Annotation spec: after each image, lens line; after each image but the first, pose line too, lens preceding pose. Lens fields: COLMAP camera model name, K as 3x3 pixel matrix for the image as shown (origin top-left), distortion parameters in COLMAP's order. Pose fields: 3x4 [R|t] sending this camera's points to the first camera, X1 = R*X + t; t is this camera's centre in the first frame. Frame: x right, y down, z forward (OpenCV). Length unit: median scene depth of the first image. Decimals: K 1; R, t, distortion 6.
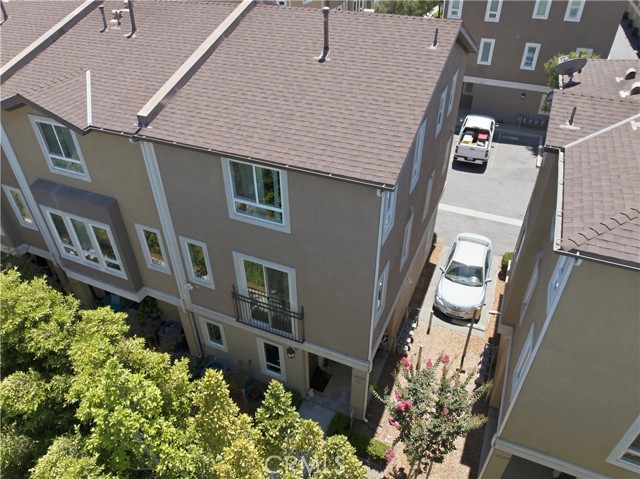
lens RADIAL K [[449.5, 0, 319.7], [0, 449.5, 240.4], [0, 0, 1]] dist [-0.052580, 0.011754]
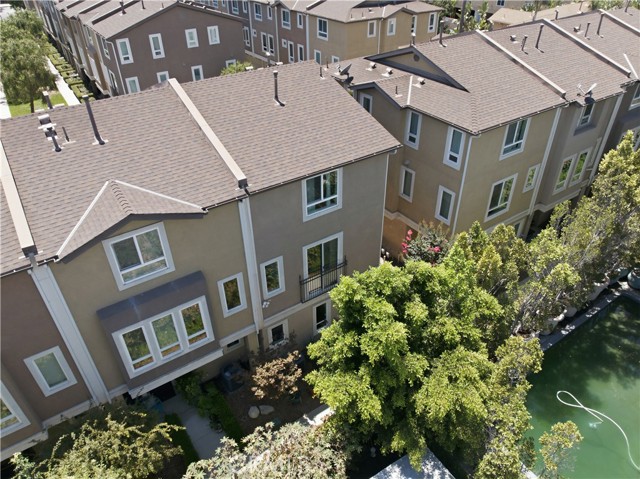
lens RADIAL K [[449.5, 0, 320.7], [0, 449.5, 237.9], [0, 0, 1]] dist [-0.052580, 0.011754]
pose [[0.529601, -0.486134, 0.695123, -1.145684], [0.512362, 0.836431, 0.194599, -0.248364], [-0.676024, 0.253095, 0.692051, -0.009984]]
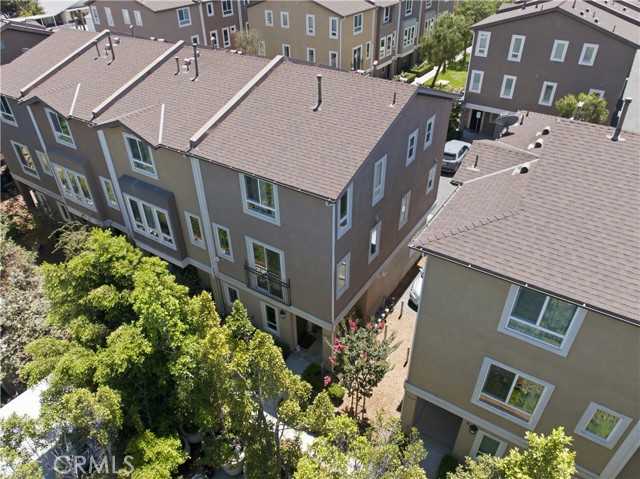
lens RADIAL K [[449.5, 0, 321.0], [0, 449.5, 240.6], [0, 0, 1]] dist [-0.052580, 0.011754]
pose [[0.986988, 0.094552, -0.130055, 0.244657], [-0.095989, 0.995371, -0.004815, 0.024485], [0.128997, 0.017236, 0.991495, -0.420442]]
